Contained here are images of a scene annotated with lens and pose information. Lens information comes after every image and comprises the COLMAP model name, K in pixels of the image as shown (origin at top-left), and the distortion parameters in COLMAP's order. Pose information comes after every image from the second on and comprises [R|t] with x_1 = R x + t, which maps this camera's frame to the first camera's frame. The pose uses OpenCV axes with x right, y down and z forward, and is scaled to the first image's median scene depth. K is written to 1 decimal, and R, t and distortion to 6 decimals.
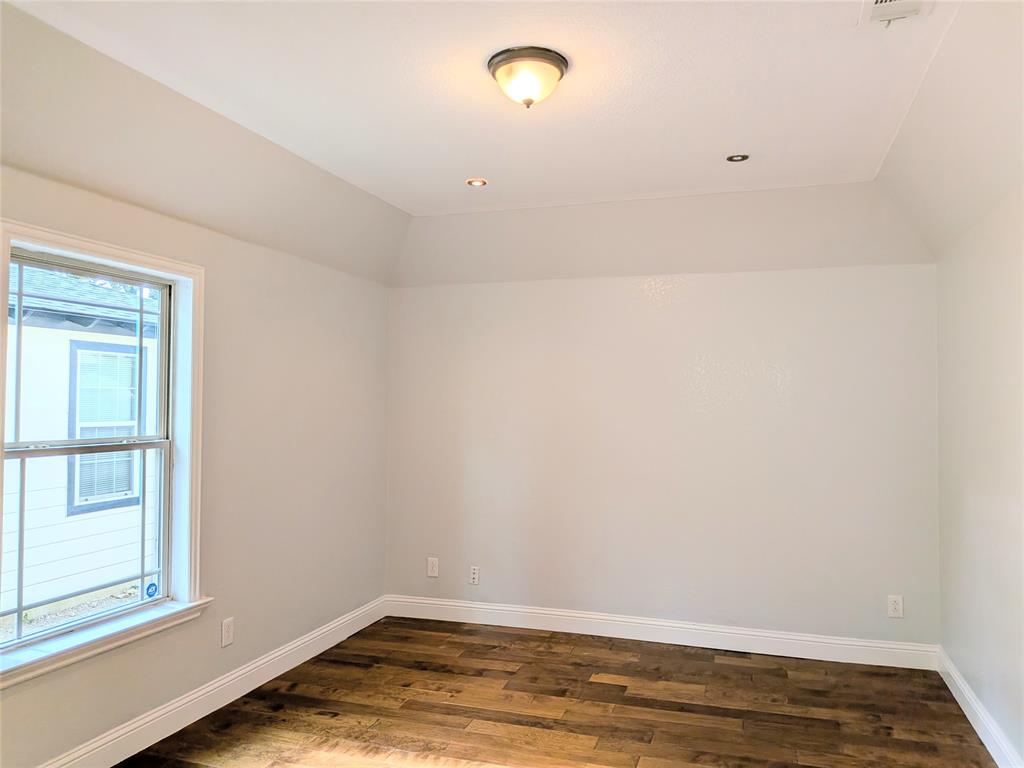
lens RADIAL K [[736.4, 0, 514.8], [0, 736.4, 381.6], [0, 0, 1]] dist [0.012103, -0.021652]
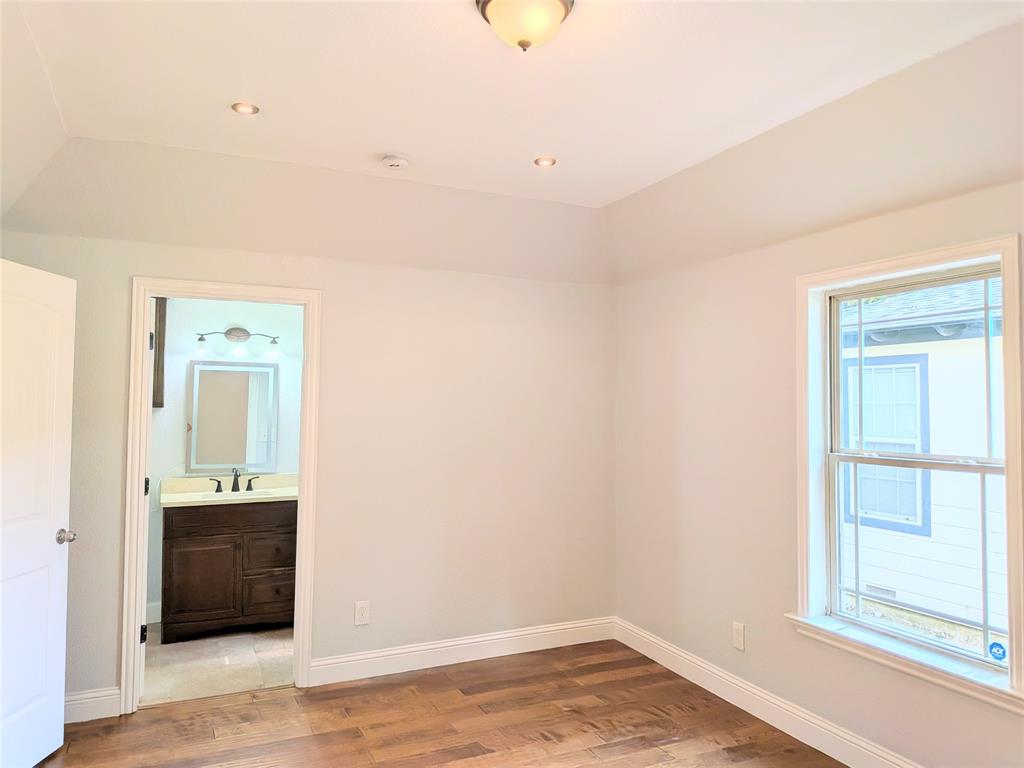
lens RADIAL K [[736.4, 0, 514.8], [0, 736.4, 381.6], [0, 0, 1]] dist [0.012103, -0.021652]
pose [[-0.726252, -0.028535, -0.686836, 0.498053], [0.016077, 0.998160, -0.058469, 0.030097], [0.687240, -0.053506, -0.724457, 1.365230]]
